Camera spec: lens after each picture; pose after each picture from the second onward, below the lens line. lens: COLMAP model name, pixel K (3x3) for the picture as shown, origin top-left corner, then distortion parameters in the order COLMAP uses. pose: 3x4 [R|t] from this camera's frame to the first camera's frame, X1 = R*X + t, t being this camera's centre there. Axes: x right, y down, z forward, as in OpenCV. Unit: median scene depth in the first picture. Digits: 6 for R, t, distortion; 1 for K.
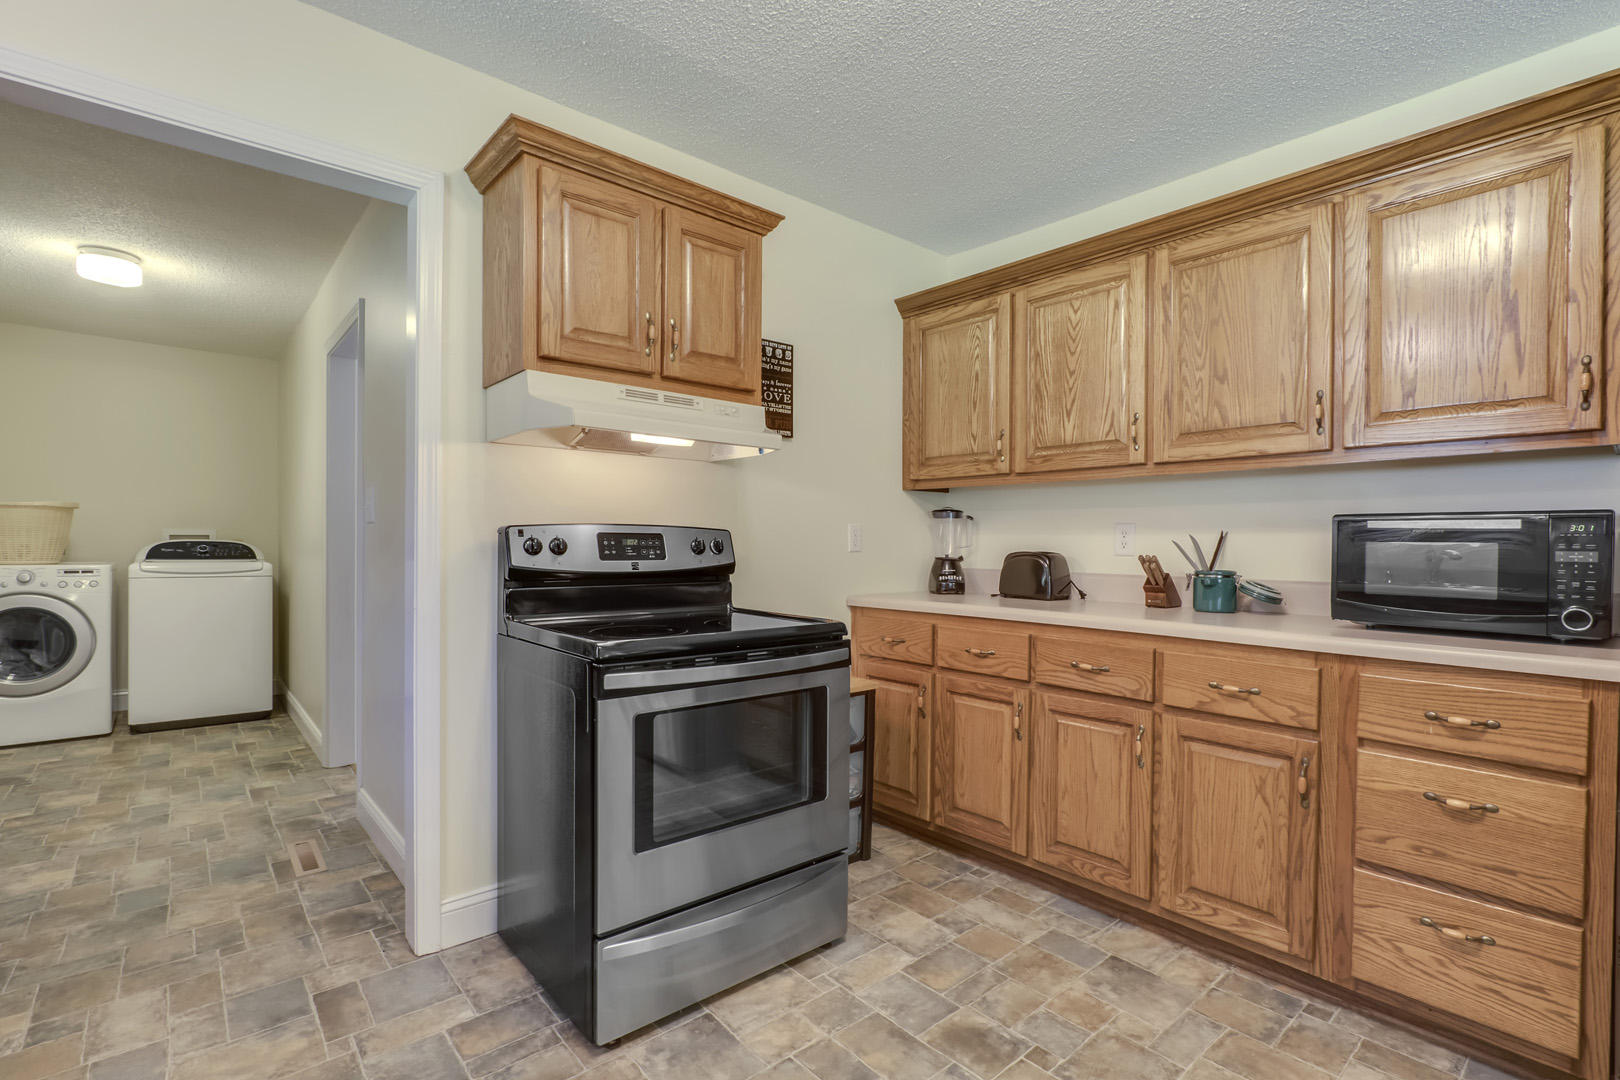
lens RADIAL K [[756.6, 0, 807.2], [0, 756.6, 547.3], [0, 0, 1]] dist [-0.020066, 0.008515]
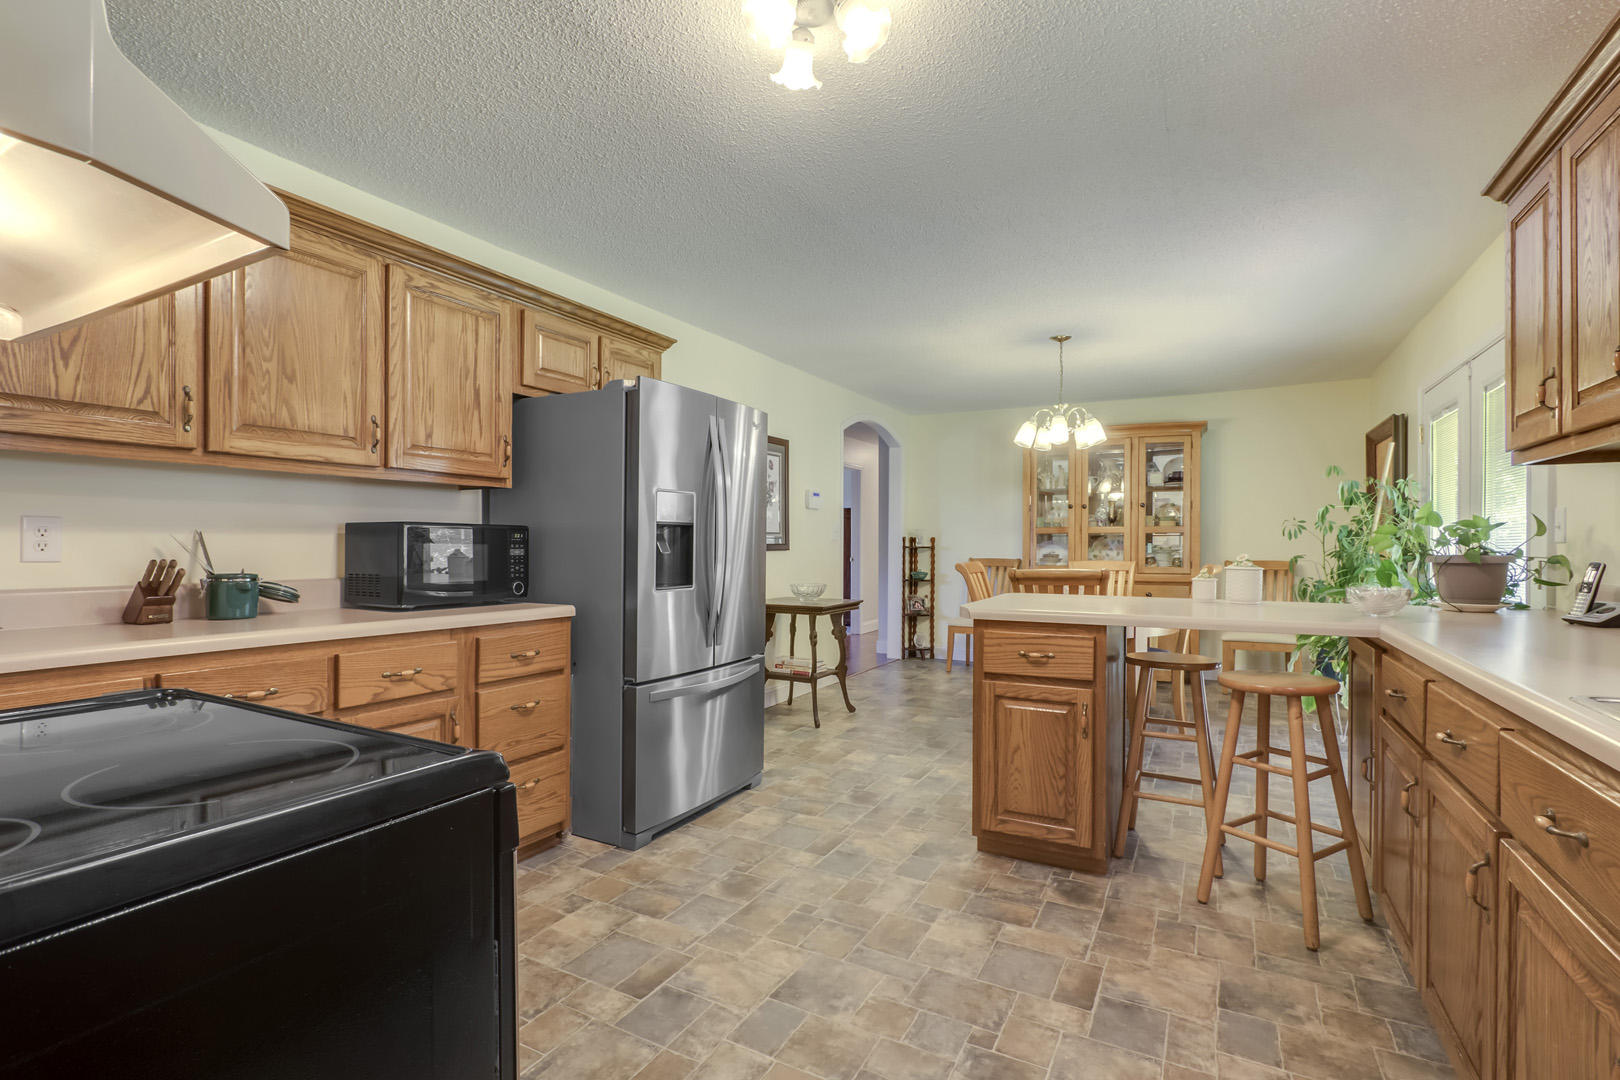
lens RADIAL K [[737.3, 0, 815.4], [0, 737.3, 553.9], [0, 0, 1]] dist [-0.010722, -0.000275]
pose [[-0.364127, -0.016925, 0.931196, -0.765488], [0.002139, 0.999817, 0.019009, -0.013600], [-0.931347, 0.008914, -0.364024, 0.909454]]
